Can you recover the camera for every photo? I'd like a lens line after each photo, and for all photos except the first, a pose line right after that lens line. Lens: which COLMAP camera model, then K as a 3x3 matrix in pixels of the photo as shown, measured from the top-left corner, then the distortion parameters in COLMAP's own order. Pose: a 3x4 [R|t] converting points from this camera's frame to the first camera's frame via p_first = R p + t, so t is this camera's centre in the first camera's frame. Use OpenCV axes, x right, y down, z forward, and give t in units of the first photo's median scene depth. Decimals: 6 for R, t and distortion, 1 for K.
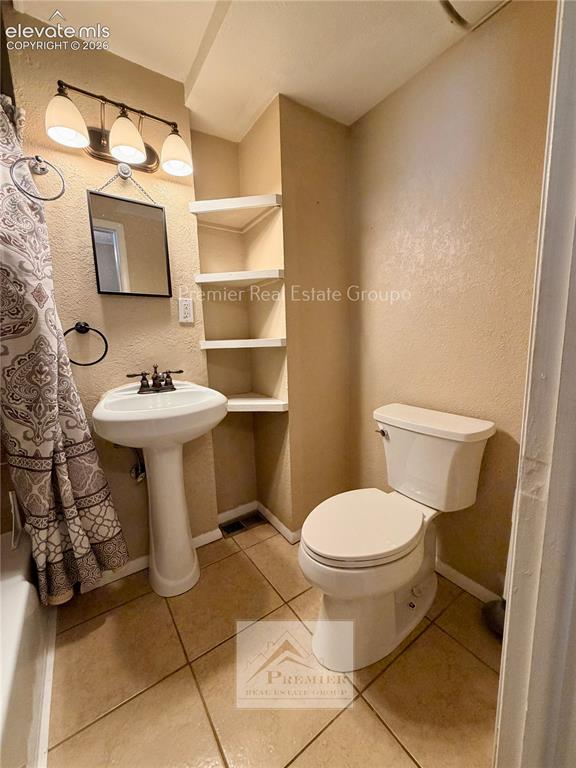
lens RADIAL K [[306.4, 0, 288.9], [0, 306.4, 382.0], [0, 0, 1]] dist [-0.000341, 0.000659]
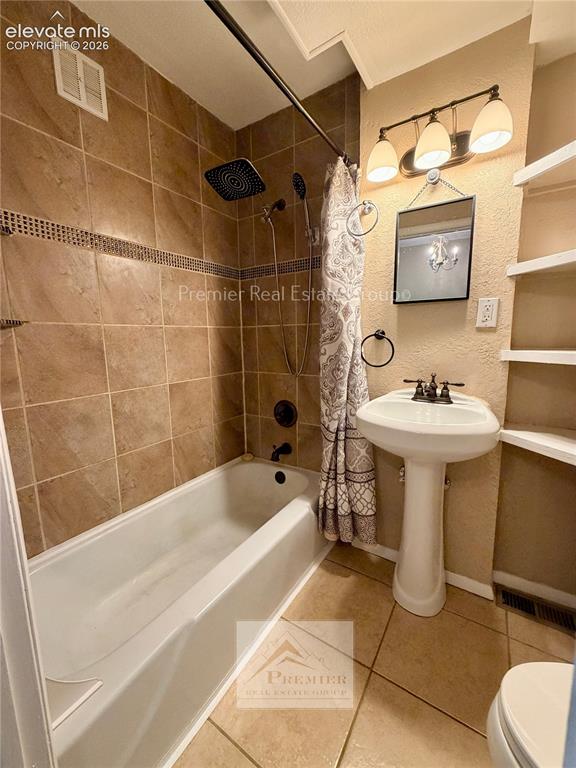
lens RADIAL K [[306.4, 0, 288.4], [0, 306.4, 383.3], [0, 0, 1]] dist [-0.000341, 0.000659]
pose [[0.373787, 0.157365, -0.914067, 0.311023], [-0.132310, 0.984470, 0.115381, -0.087150], [0.918029, 0.077812, 0.388803, 0.248230]]
